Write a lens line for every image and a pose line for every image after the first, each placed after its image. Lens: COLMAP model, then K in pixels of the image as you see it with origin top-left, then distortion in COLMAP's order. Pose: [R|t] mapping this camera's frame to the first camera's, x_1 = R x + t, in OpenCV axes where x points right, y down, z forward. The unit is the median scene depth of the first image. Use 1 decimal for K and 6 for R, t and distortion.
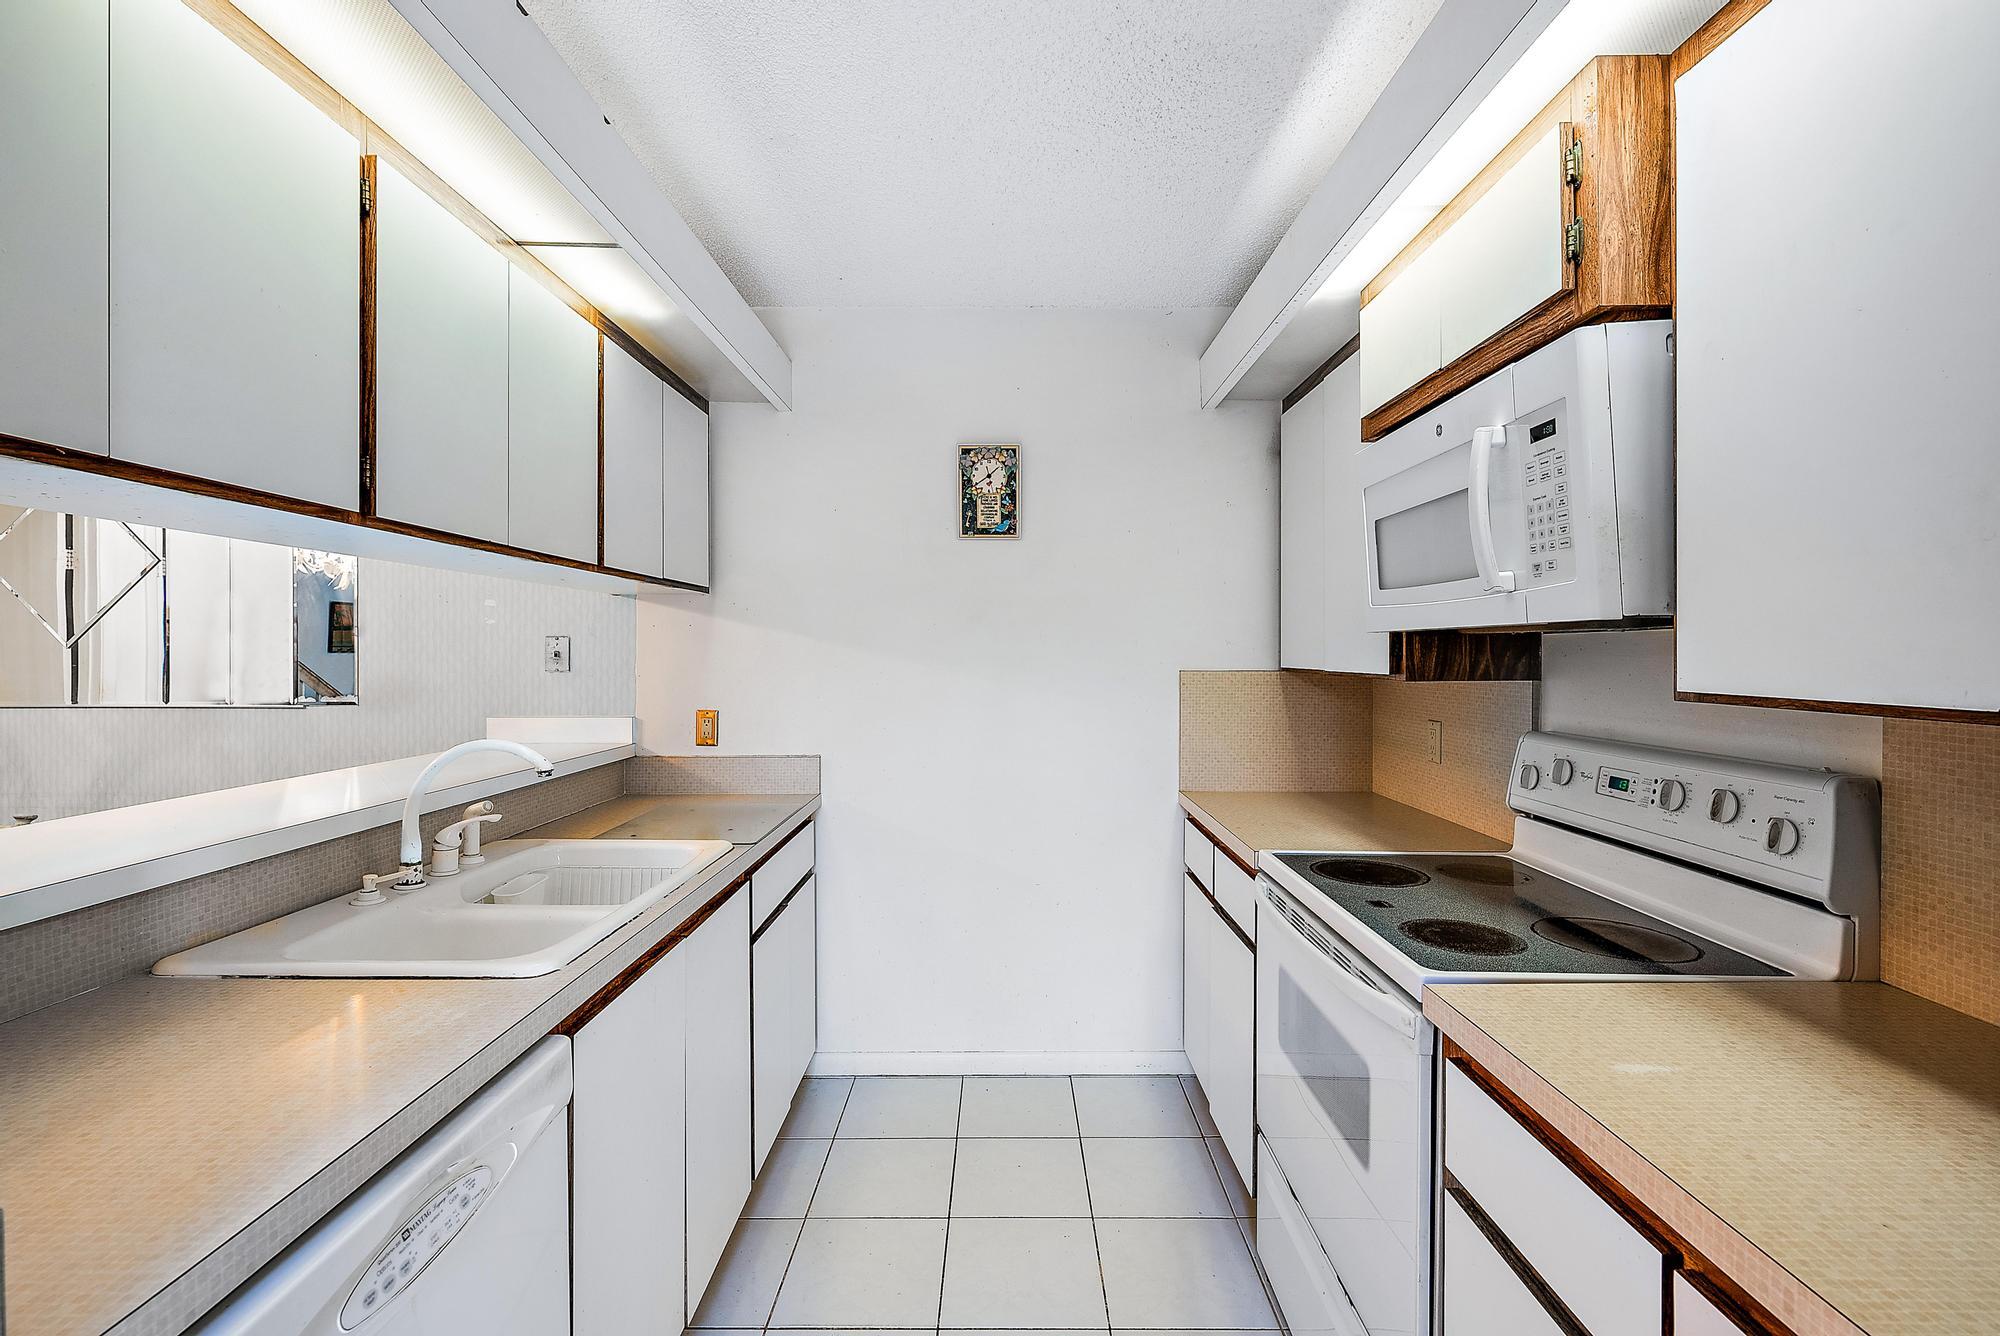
lens RADIAL K [[890.0, 0, 997.0], [0, 890.0, 660.4], [0, 0, 1]] dist [0.001006, 0.000166]
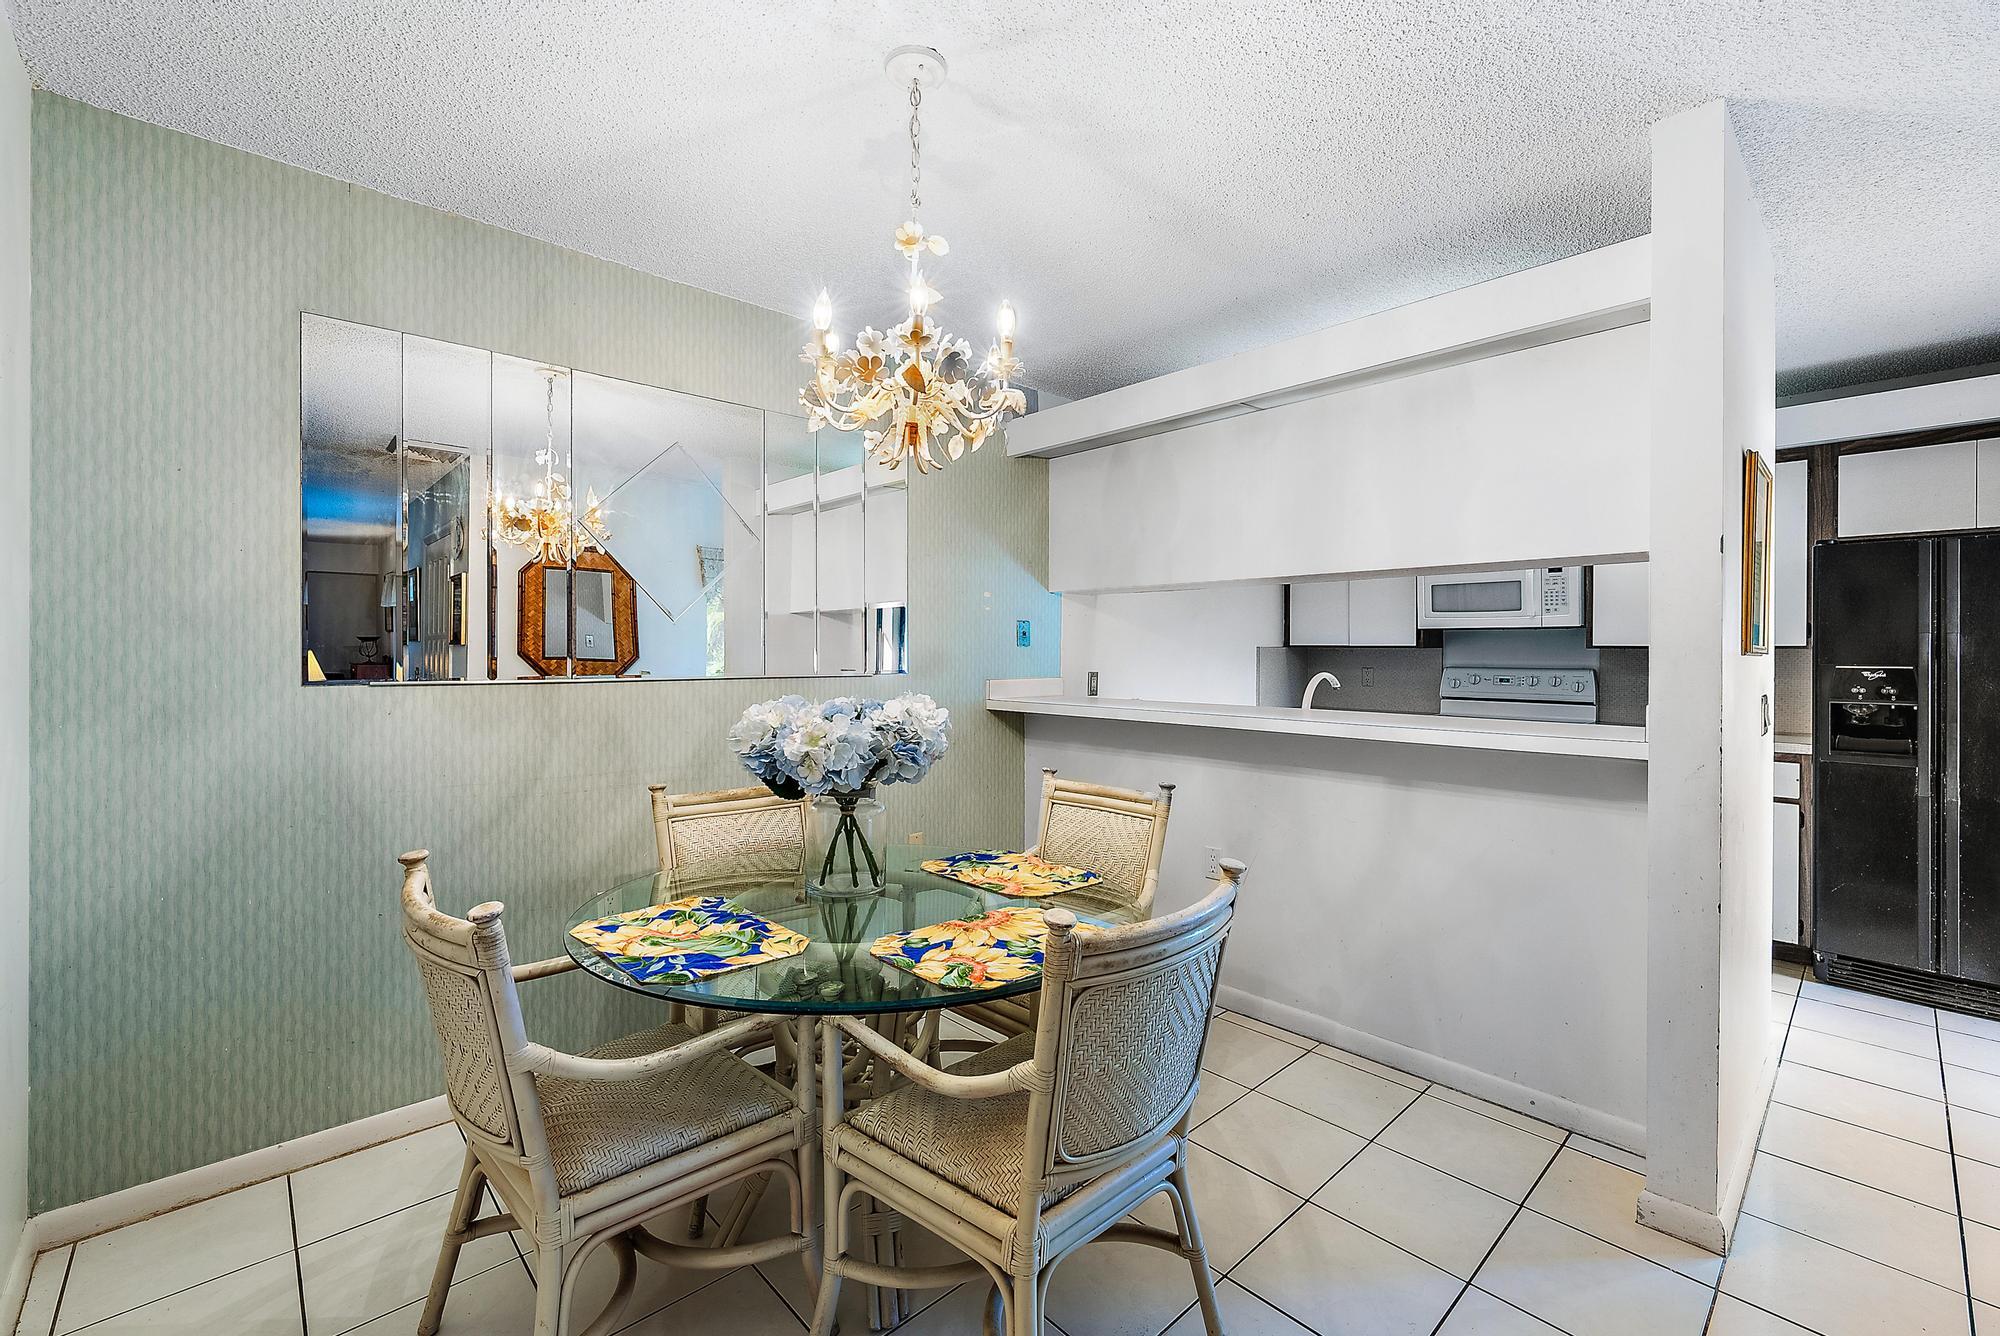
lens RADIAL K [[837.6, 0, 1002.2], [0, 837.6, 659.4], [0, 0, 1]] dist [-0.001005, 0.000034]
pose [[0.721315, -0.006058, 0.692581, -2.026721], [0.004344, 0.999982, 0.004222, 0.039566], [-0.692594, -0.000037, 0.721328, 0.104248]]
